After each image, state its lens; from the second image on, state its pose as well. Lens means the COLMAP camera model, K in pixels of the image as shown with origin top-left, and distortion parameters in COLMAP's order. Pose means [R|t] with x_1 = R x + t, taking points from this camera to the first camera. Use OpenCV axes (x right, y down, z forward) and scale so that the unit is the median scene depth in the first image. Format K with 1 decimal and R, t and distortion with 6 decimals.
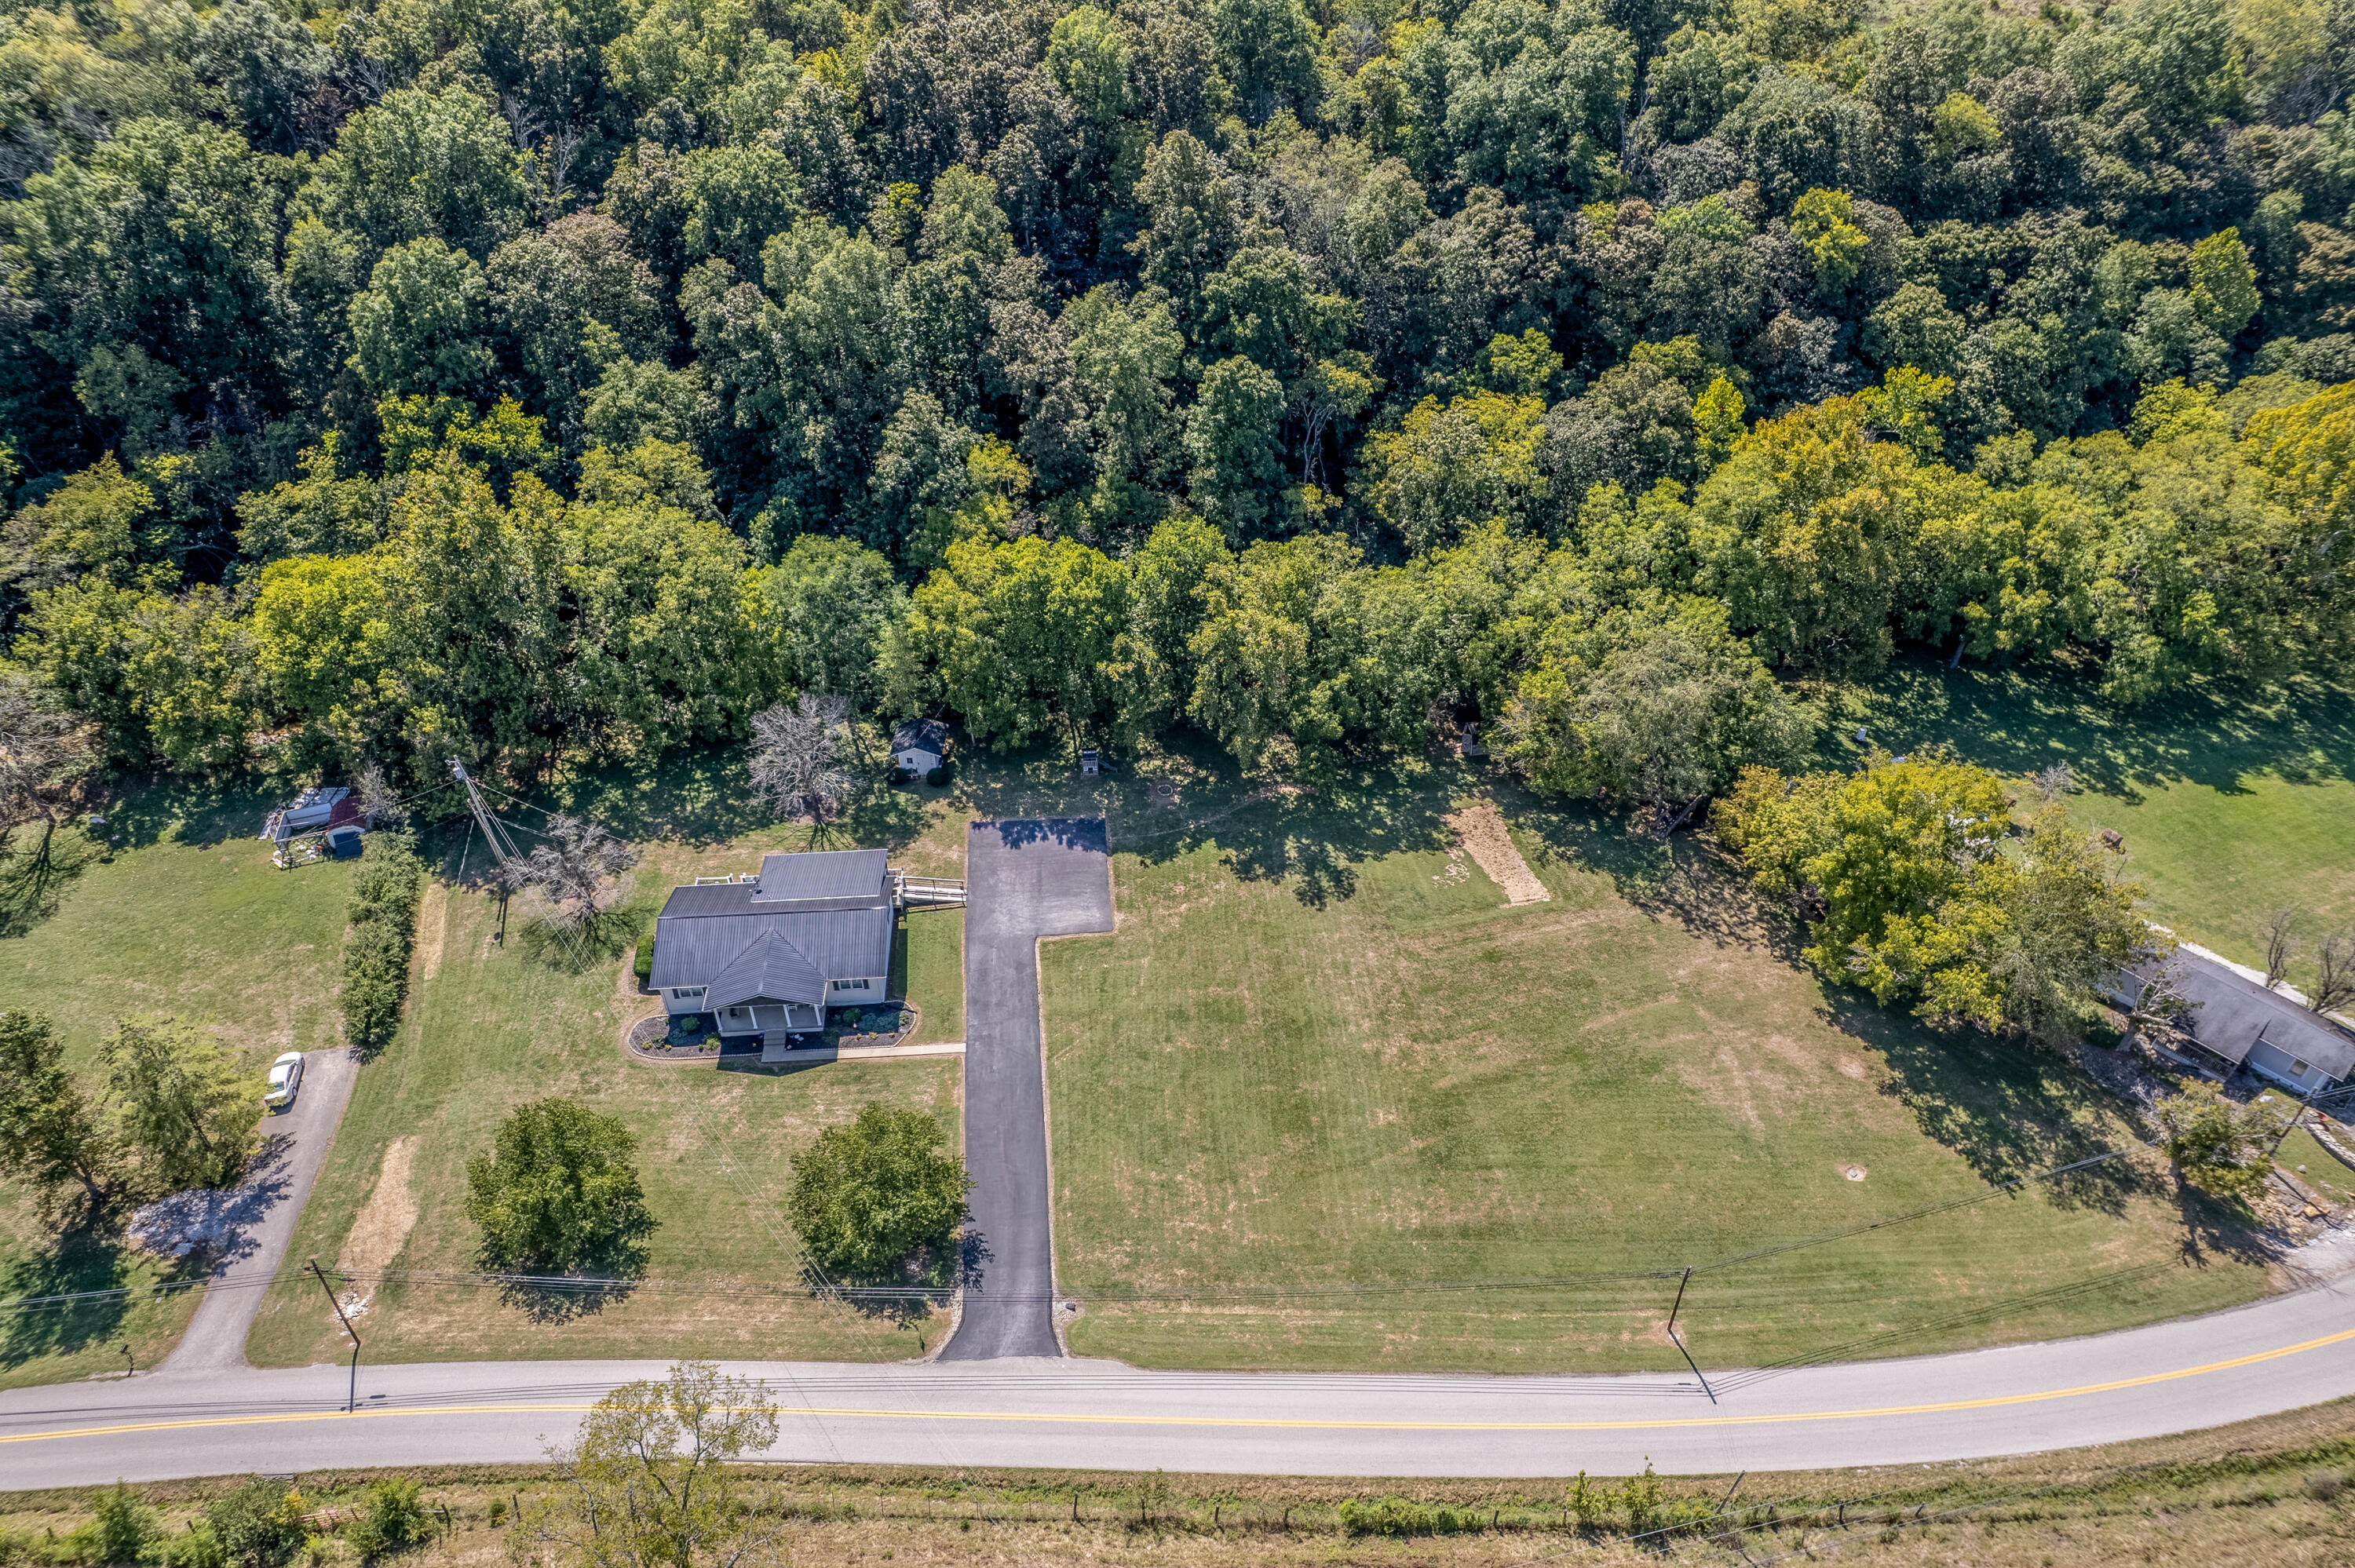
lens RADIAL K [[1539.1, 0, 1171.9], [0, 1539.1, 824.5], [0, 0, 1]] dist [-0.063238, 0.047129]
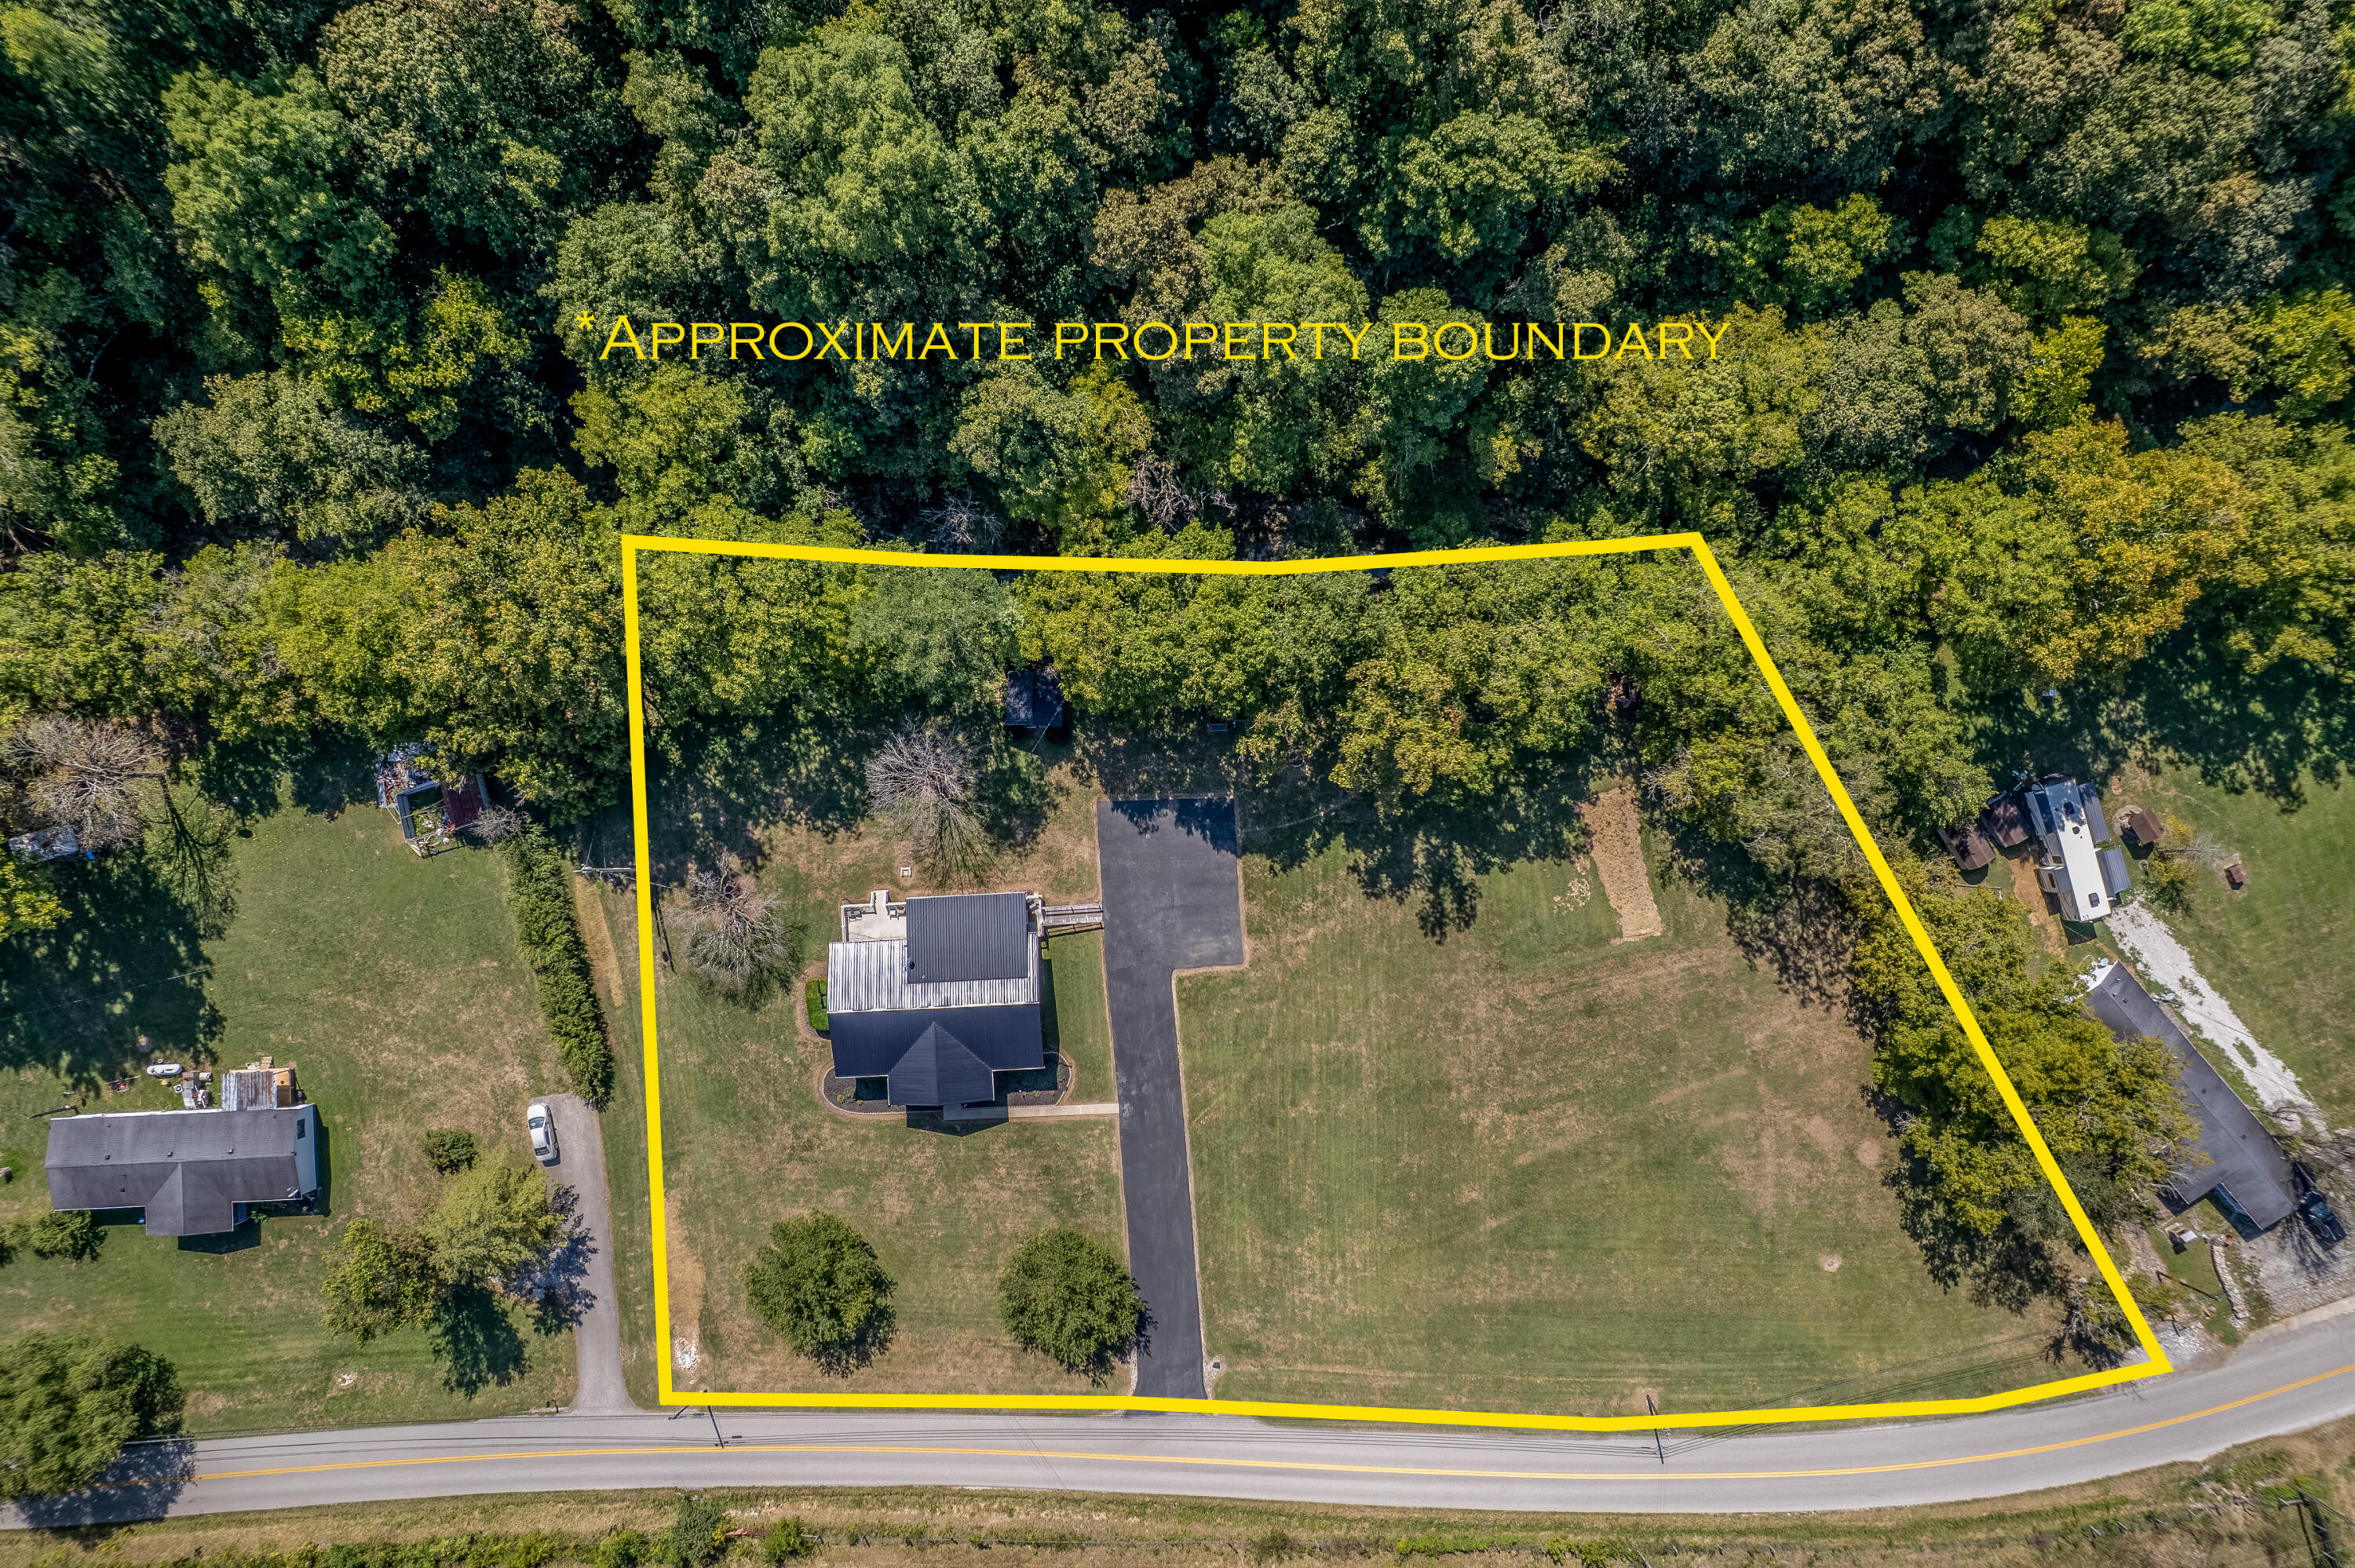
lens RADIAL K [[1498.6, 0, 1157.4], [0, 1498.6, 844.6], [0, 0, 1]] dist [-0.063431, 0.033575]
pose [[0.999827, 0.018015, -0.004655, -0.097824], [-0.007751, 0.630674, 0.776009, -0.814098], [0.016916, -0.775838, 0.630705, 0.420785]]
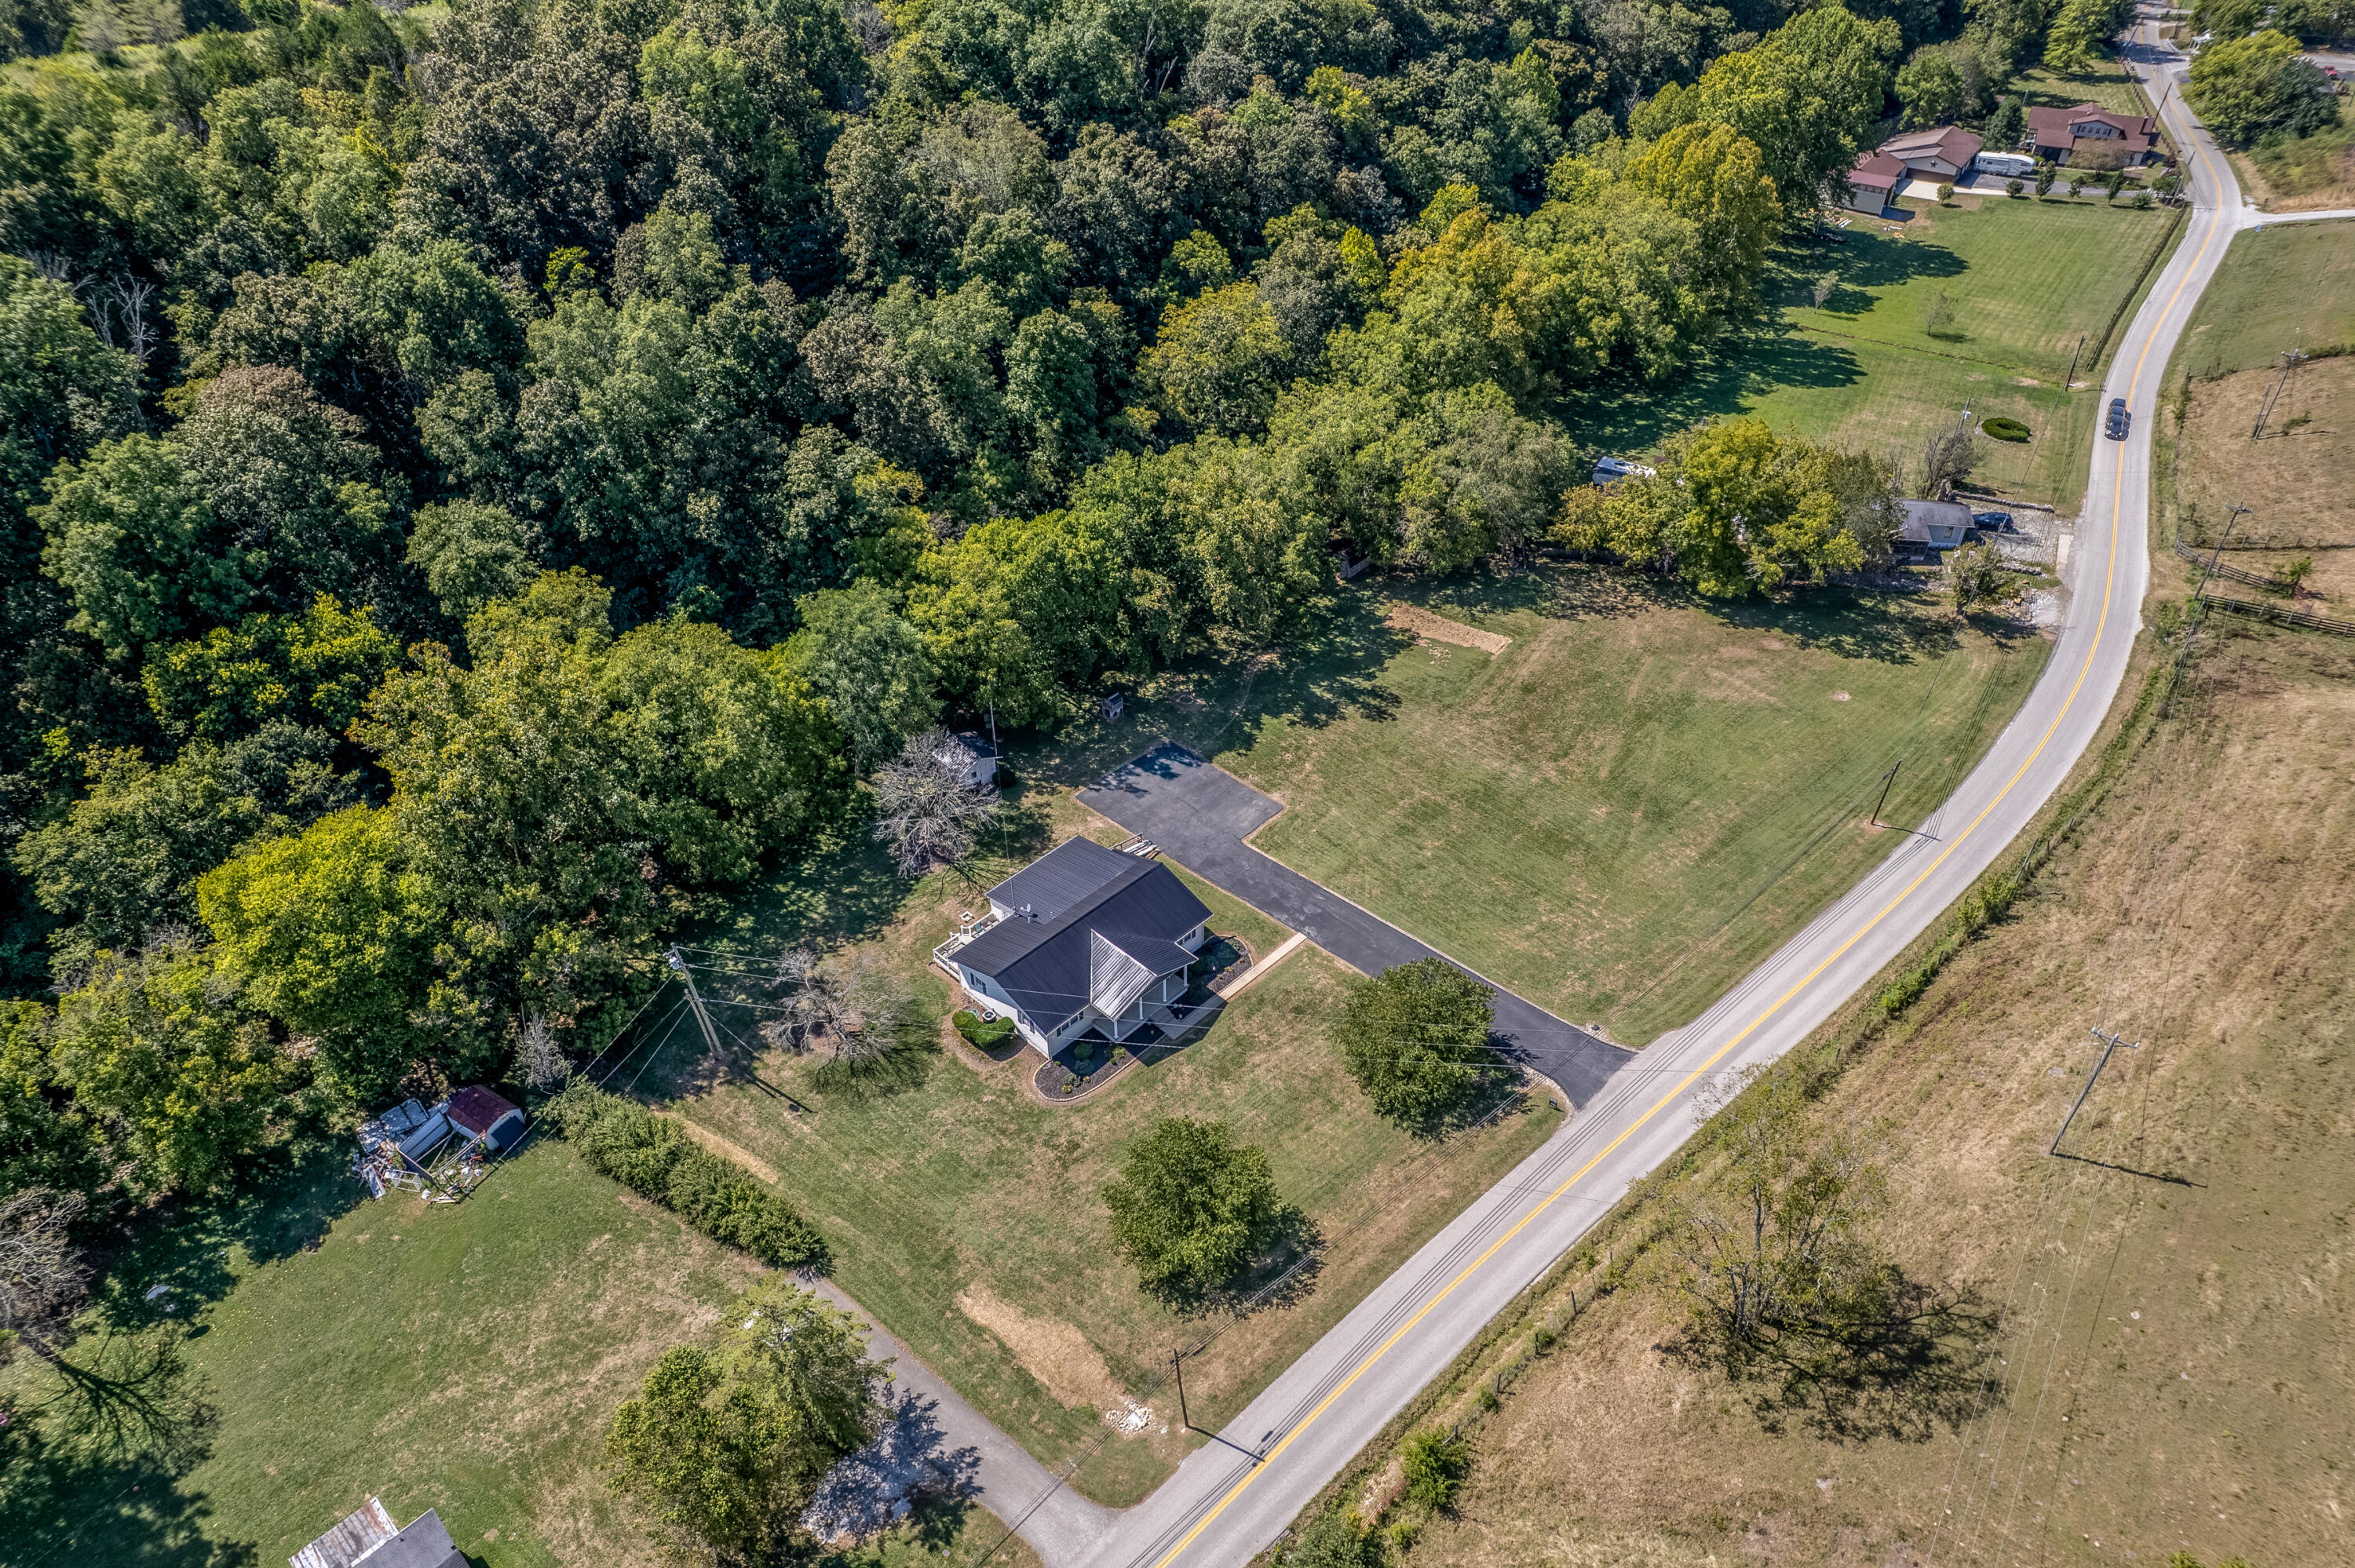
lens RADIAL K [[1545.5, 0, 1199.8], [0, 1545.5, 831.2], [0, 0, 1]] dist [-0.059830, 0.043395]
pose [[0.738293, -0.431077, 0.518744, -0.684723], [0.428909, 0.893627, 0.132168, -0.090376], [-0.520539, 0.124915, 0.844651, 0.104170]]
